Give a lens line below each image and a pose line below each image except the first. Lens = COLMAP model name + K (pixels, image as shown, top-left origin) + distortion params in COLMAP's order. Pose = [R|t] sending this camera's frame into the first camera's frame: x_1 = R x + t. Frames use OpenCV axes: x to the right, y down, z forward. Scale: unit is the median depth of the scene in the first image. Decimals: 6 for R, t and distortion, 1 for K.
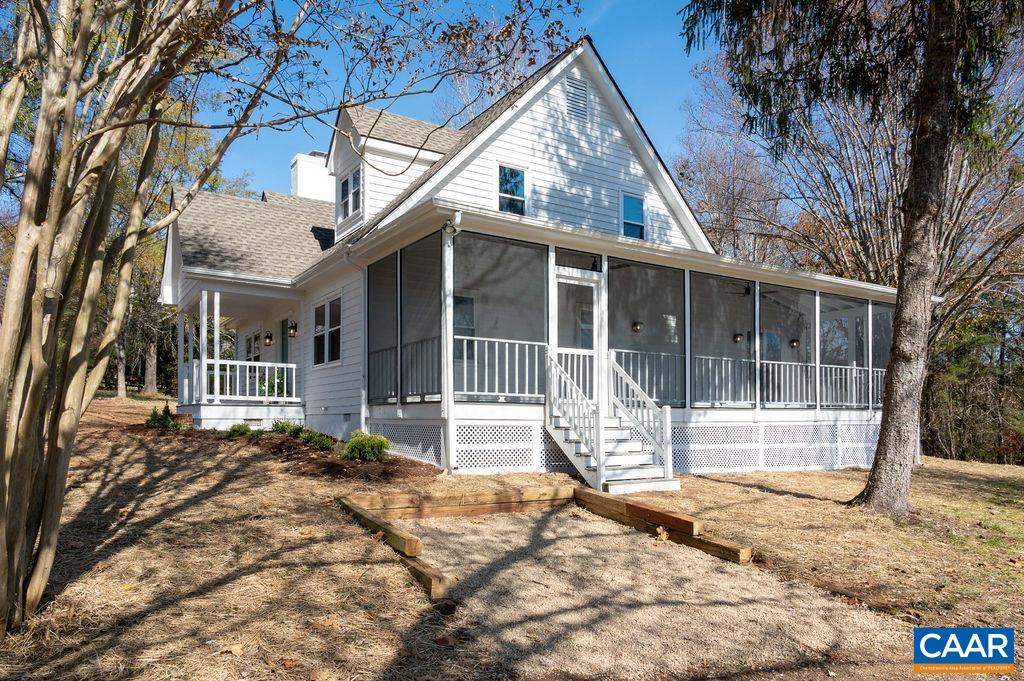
lens RADIAL K [[683.3, 0, 513.5], [0, 683.3, 411.9], [0, 0, 1]] dist [0.026485, 0.000061]
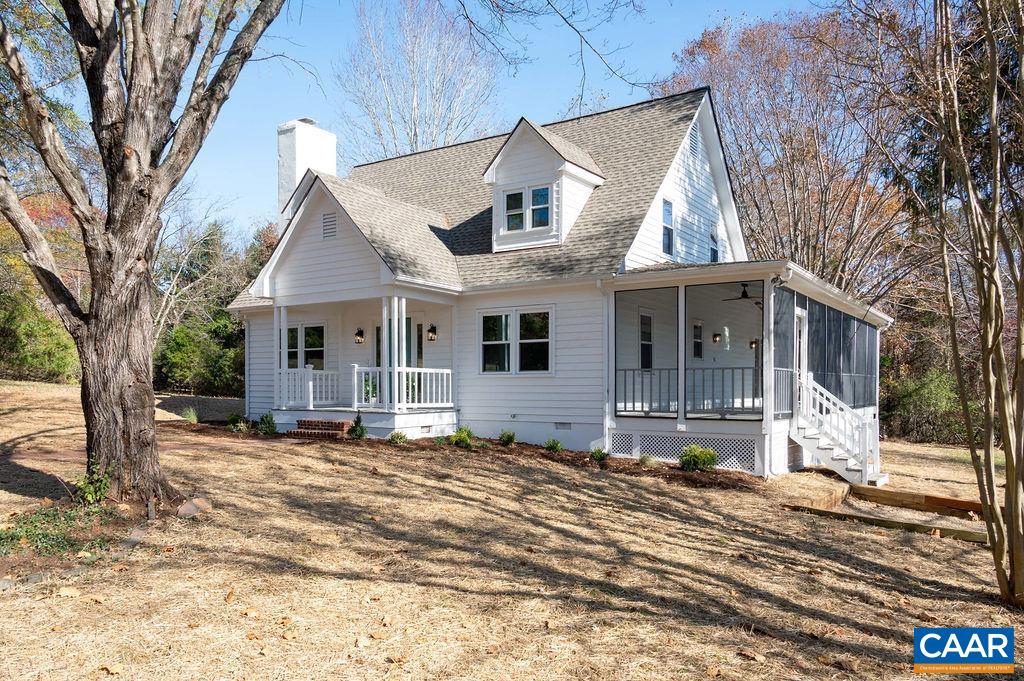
lens RADIAL K [[774.5, 0, 472.8], [0, 774.5, 398.0], [0, 0, 1]] dist [0.002599, 0.001336]
pose [[0.926857, -0.006860, 0.375352, -0.763058], [-0.003134, 0.999657, 0.026009, -0.061656], [-0.375401, -0.025283, 0.926517, -0.063991]]
